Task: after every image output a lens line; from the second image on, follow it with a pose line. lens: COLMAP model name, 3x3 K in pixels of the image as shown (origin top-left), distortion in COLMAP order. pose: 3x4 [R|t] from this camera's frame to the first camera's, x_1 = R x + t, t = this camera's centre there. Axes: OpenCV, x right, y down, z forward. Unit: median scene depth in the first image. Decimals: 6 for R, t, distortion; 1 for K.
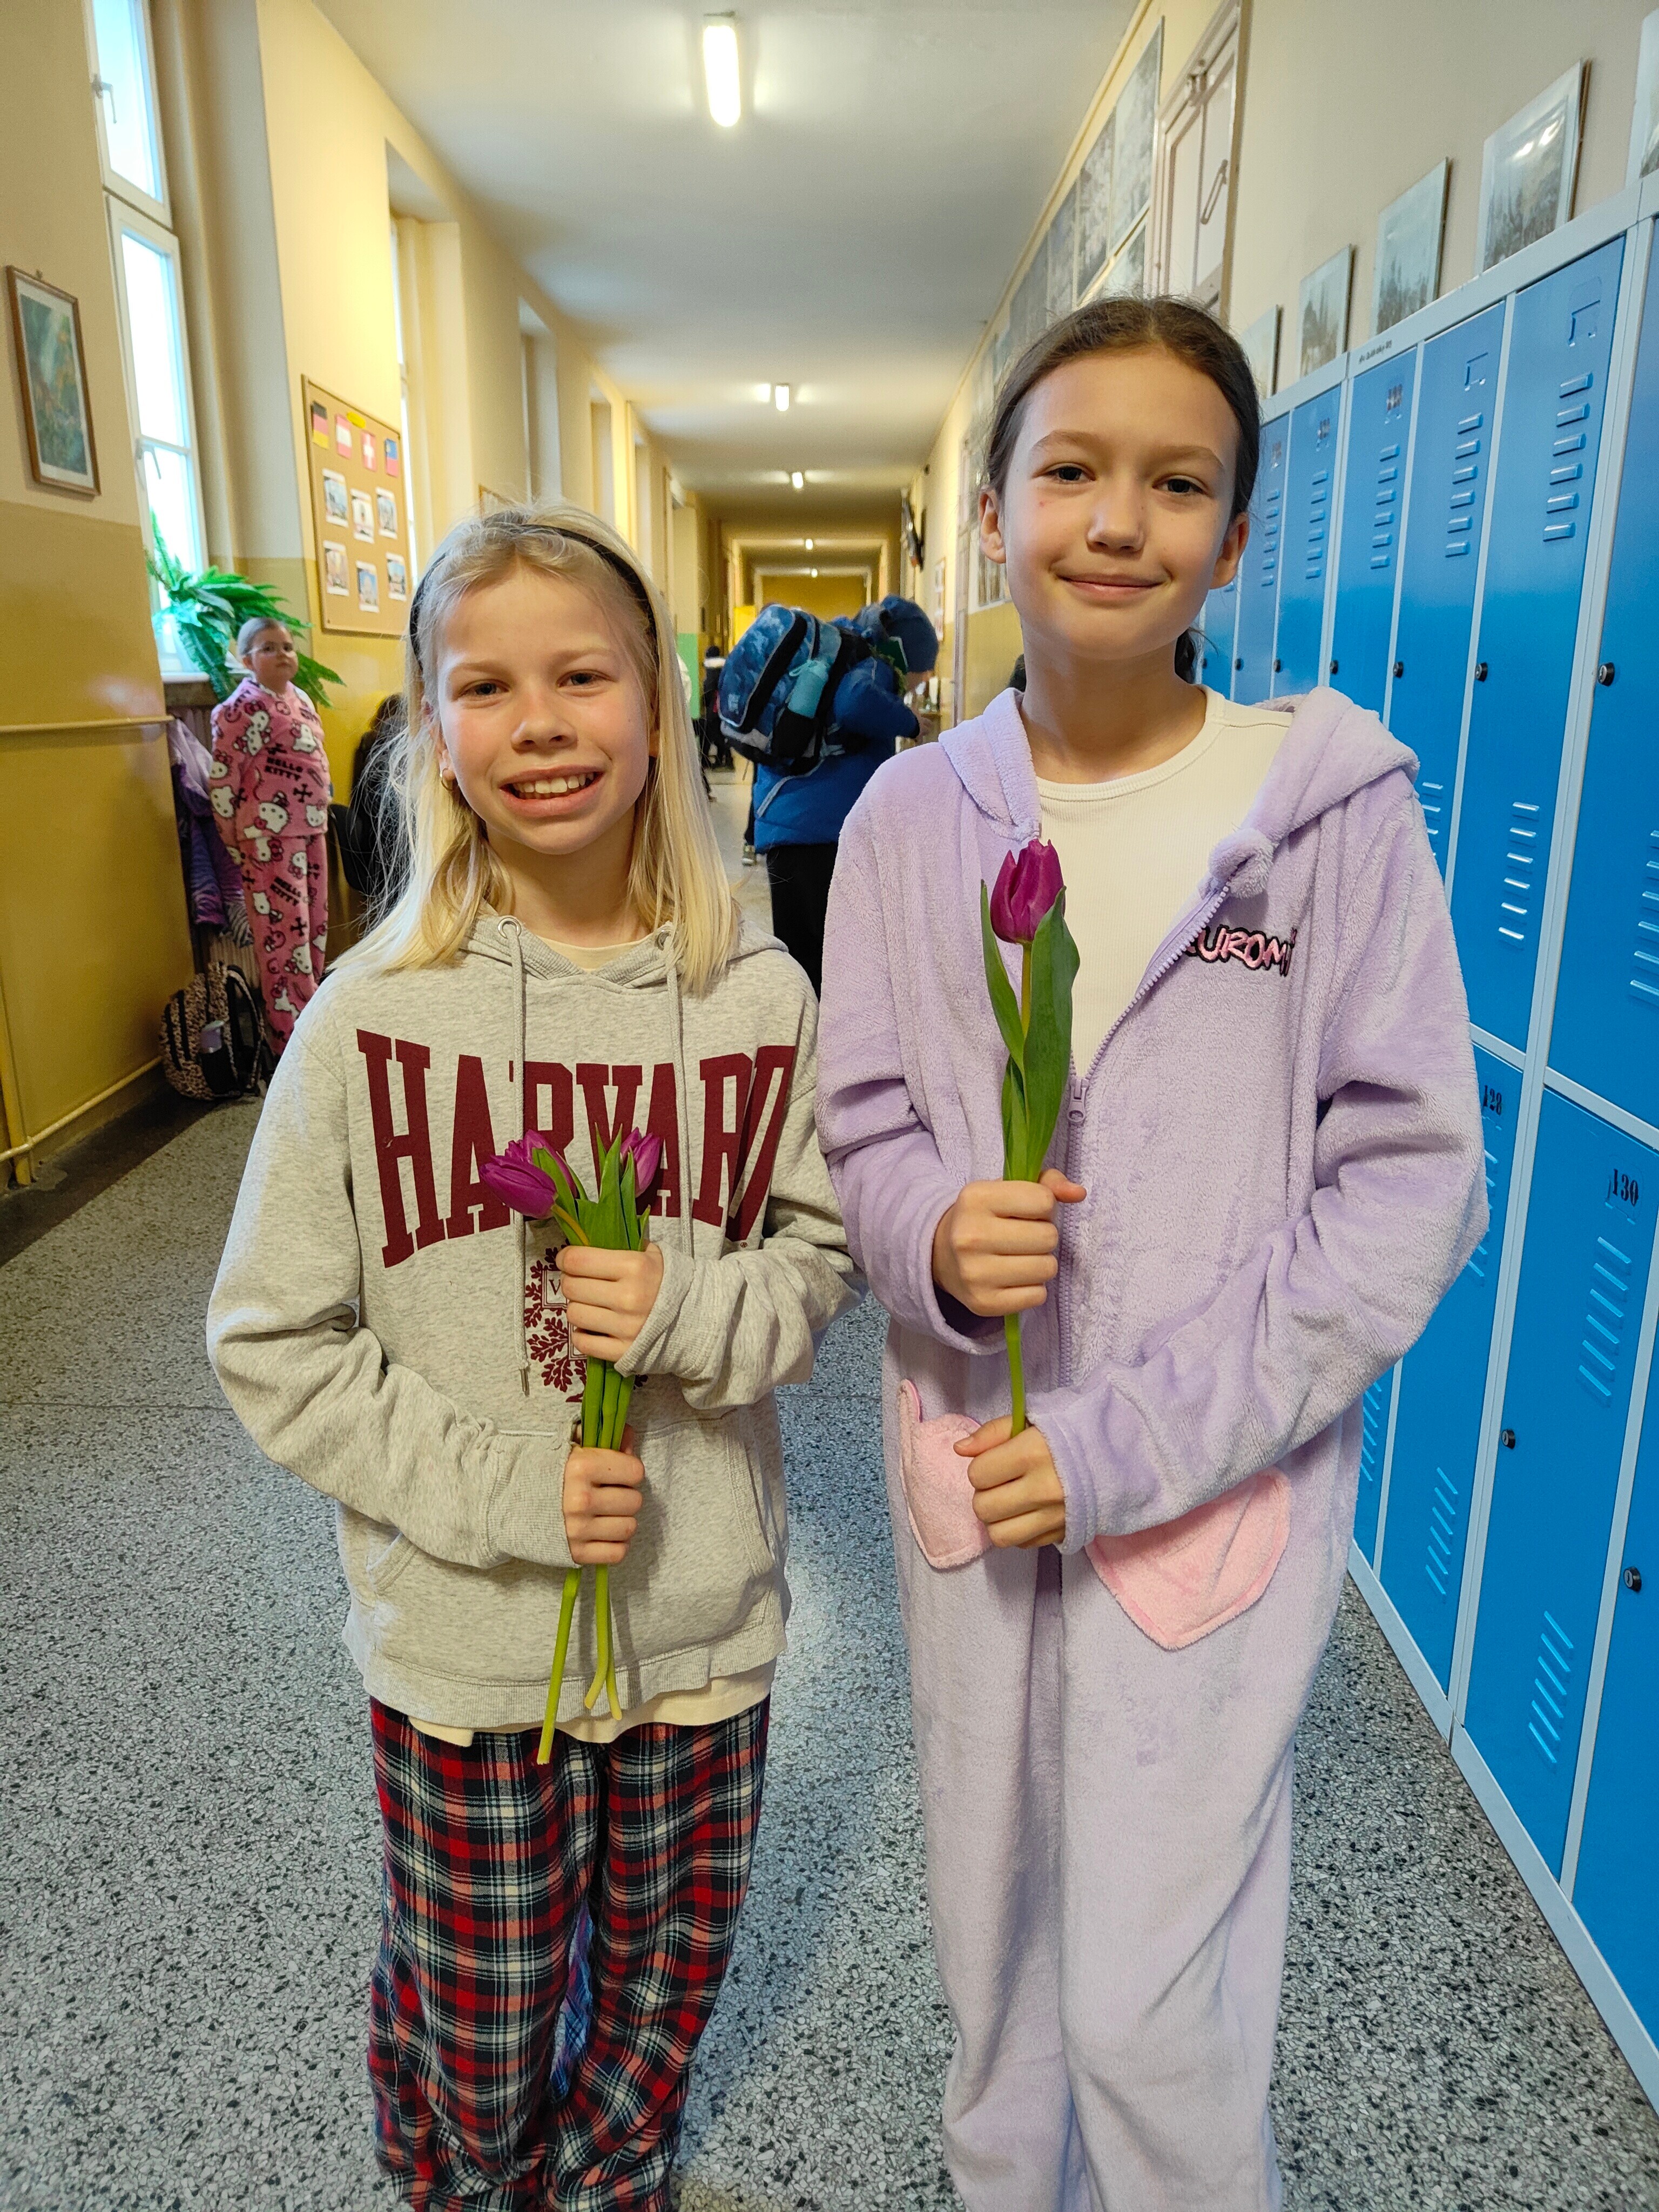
lens RADIAL K [[1570.2, 0, 829.5], [0, 1570.2, 1098.1], [0, 0, 1]] dist [0.016592, 0.000988]
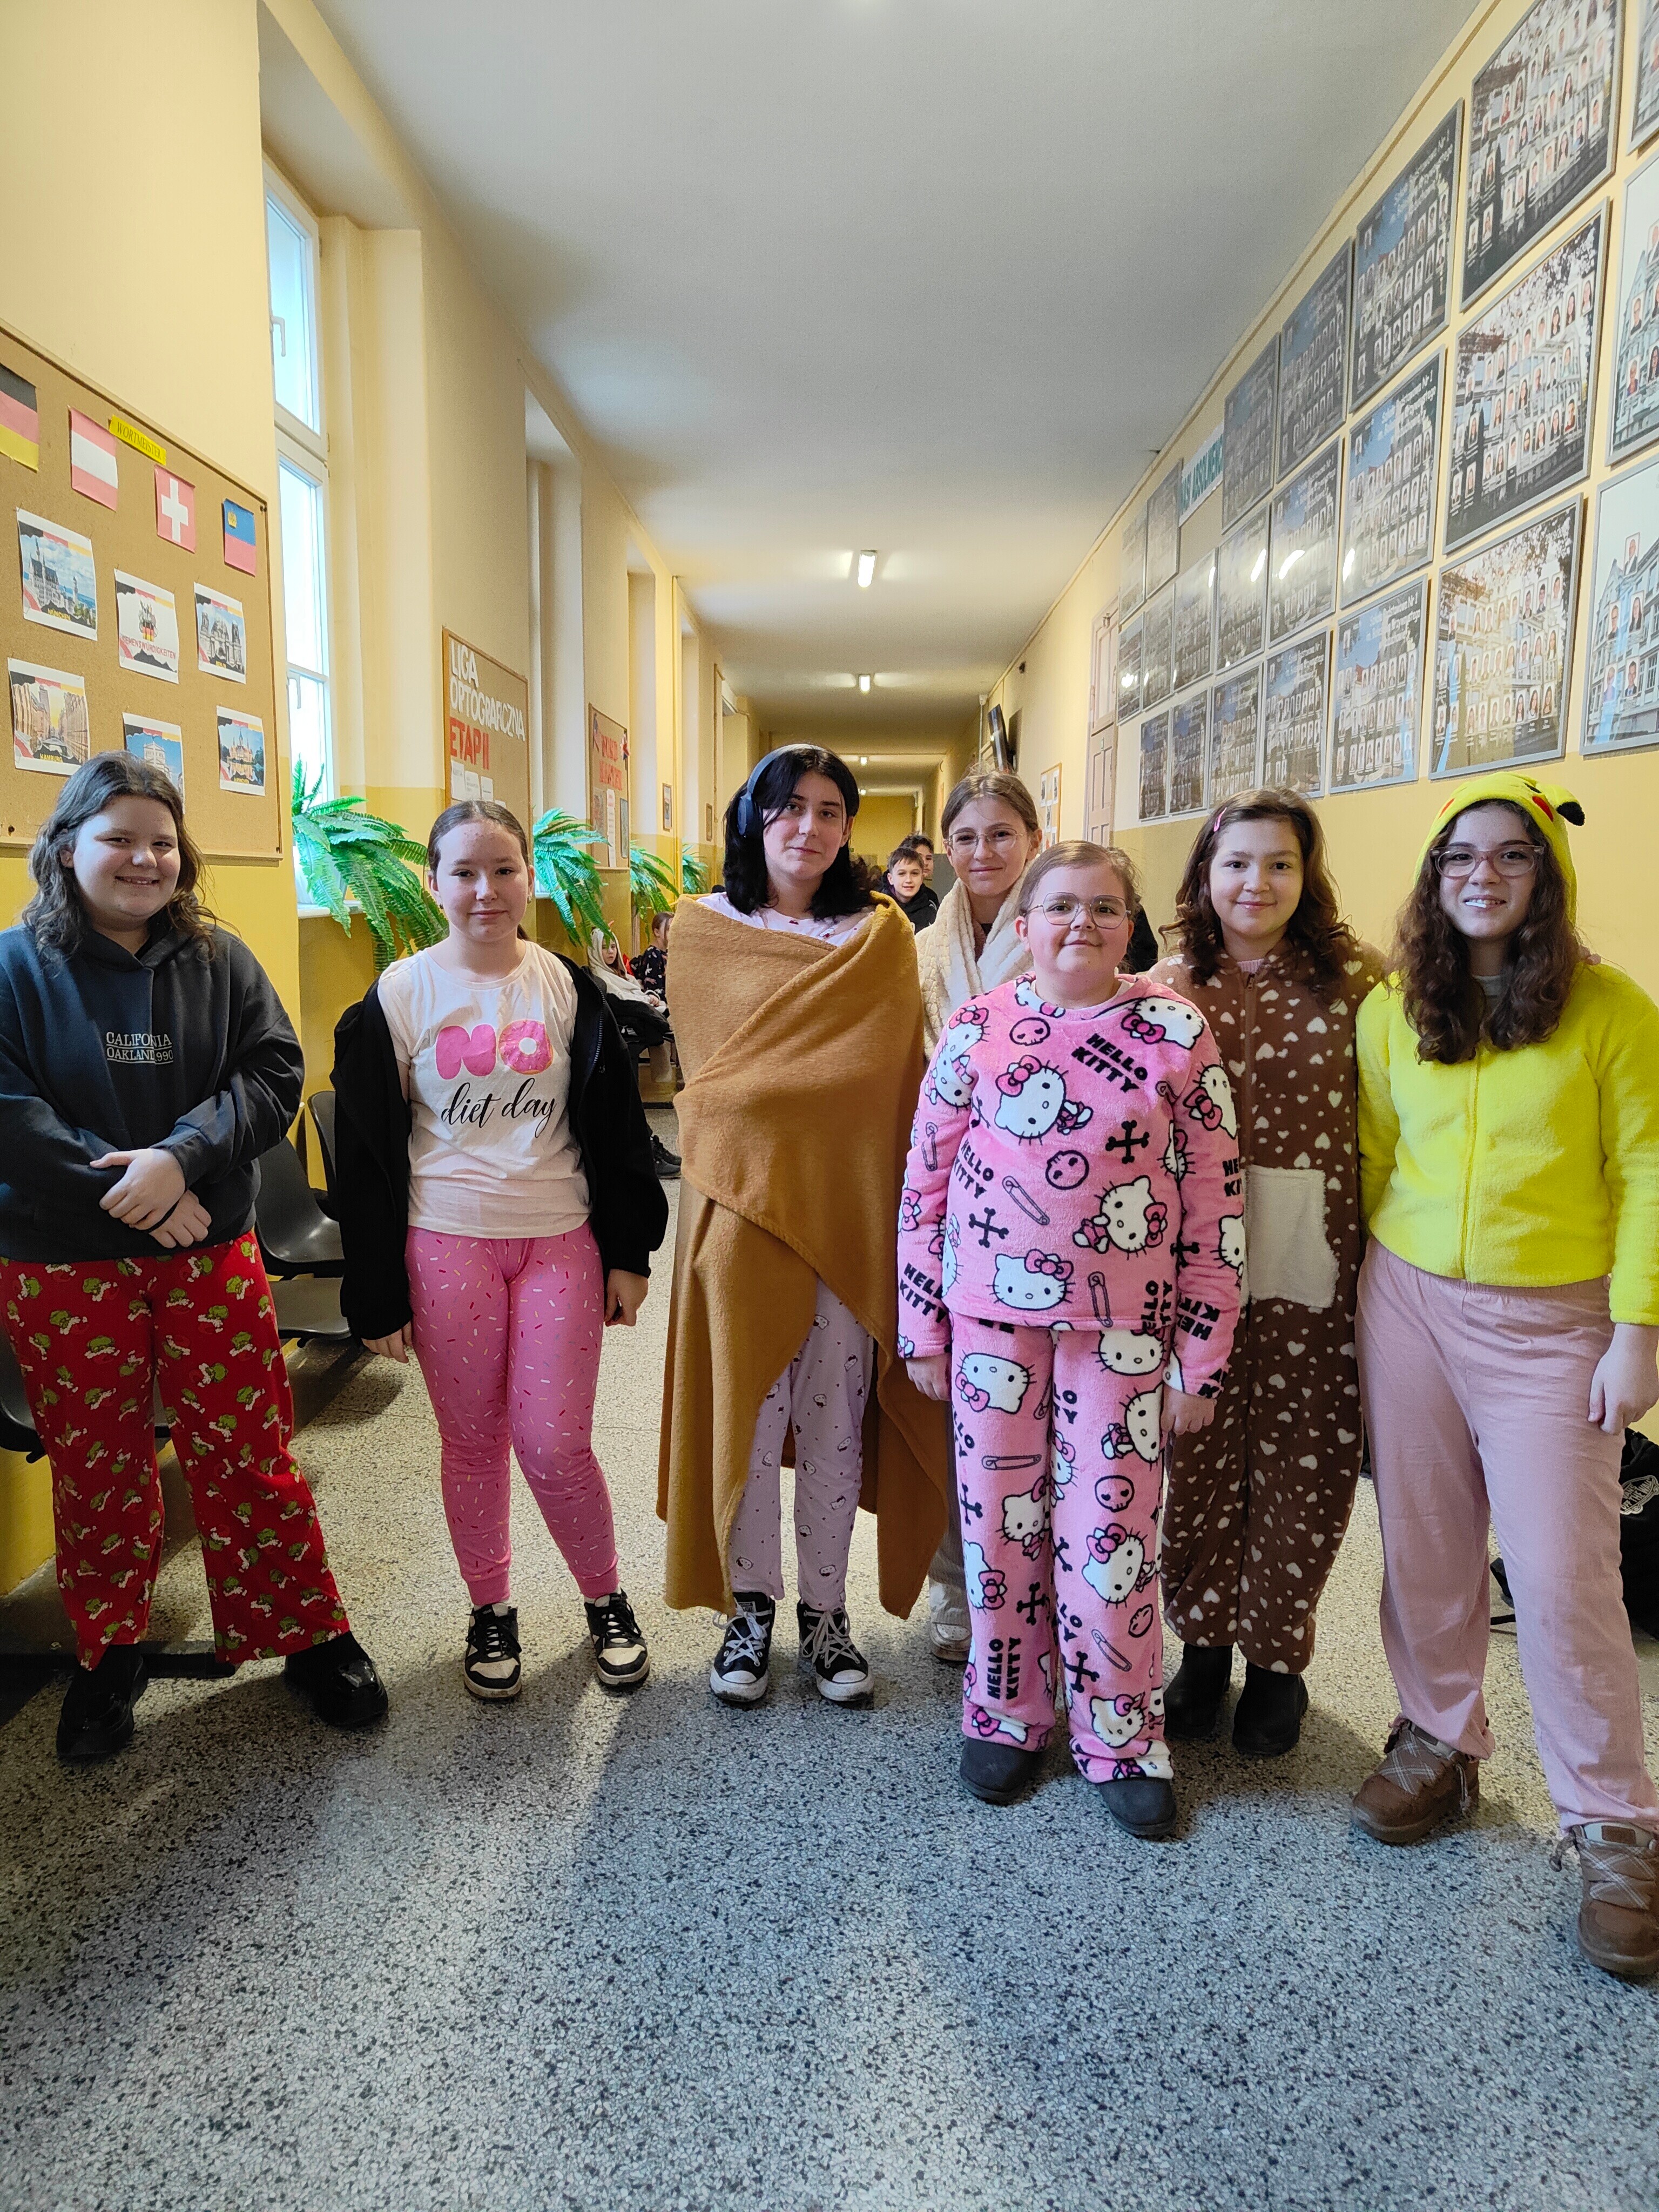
lens RADIAL K [[1570.2, 0, 825.6], [0, 1570.2, 1105.4], [0, 0, 1]] dist [0.016592, 0.000988]
pose [[0.999717, 0.008773, -0.022099, -0.037855], [-0.011513, 0.991822, -0.127109, -0.087442], [0.020803, 0.127328, 0.991643, 0.292800]]
